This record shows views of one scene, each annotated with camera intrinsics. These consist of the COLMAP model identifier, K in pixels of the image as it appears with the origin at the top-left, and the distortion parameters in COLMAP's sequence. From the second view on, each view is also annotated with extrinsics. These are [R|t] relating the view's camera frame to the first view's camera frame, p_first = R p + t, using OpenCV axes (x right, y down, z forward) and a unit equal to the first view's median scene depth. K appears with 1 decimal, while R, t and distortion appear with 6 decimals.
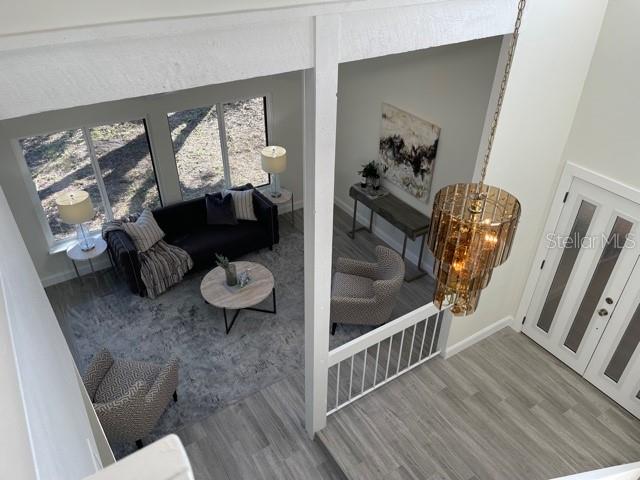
lens RADIAL K [[482.1, 0, 326.5], [0, 482.1, 241.5], [0, 0, 1]] dist [0.068434, -0.074978]
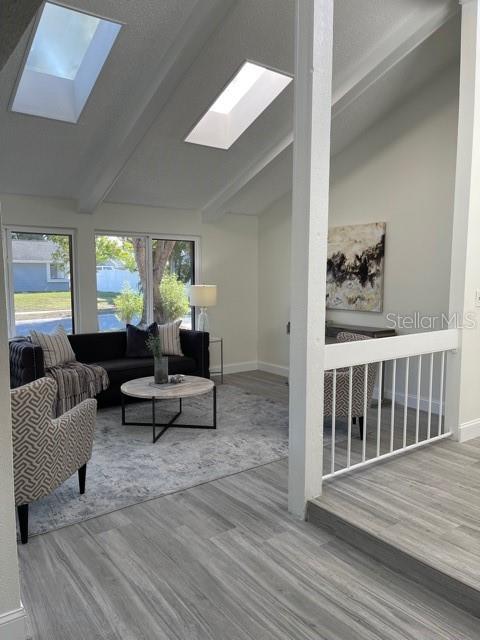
lens RADIAL K [[482.1, 0, 237.9], [0, 482.1, 320.8], [0, 0, 1]] dist [0.068434, -0.074978]
pose [[0.998308, -0.024027, 0.052953, -0.111793], [0.046854, 0.871697, -0.487800, 0.389219], [-0.034439, 0.489456, 0.871348, 0.266341]]
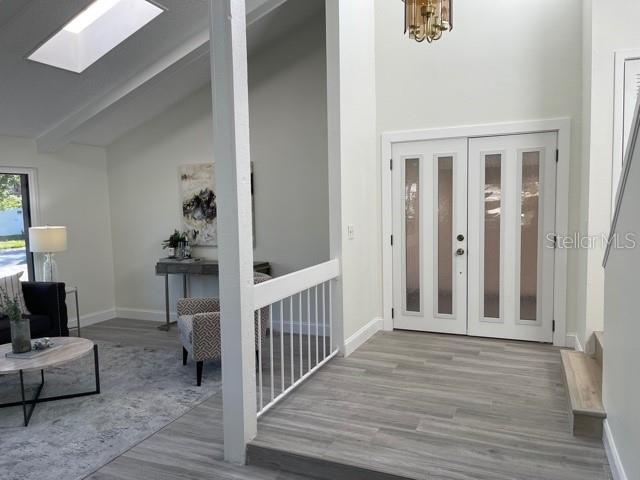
lens RADIAL K [[482.1, 0, 322.5], [0, 482.1, 243.9], [0, 0, 1]] dist [0.068434, -0.074978]
pose [[0.830447, -0.081707, 0.551073, -0.212980], [0.345174, 0.851900, -0.393854, 0.358726], [-0.437279, 0.517291, 0.735661, 0.280896]]
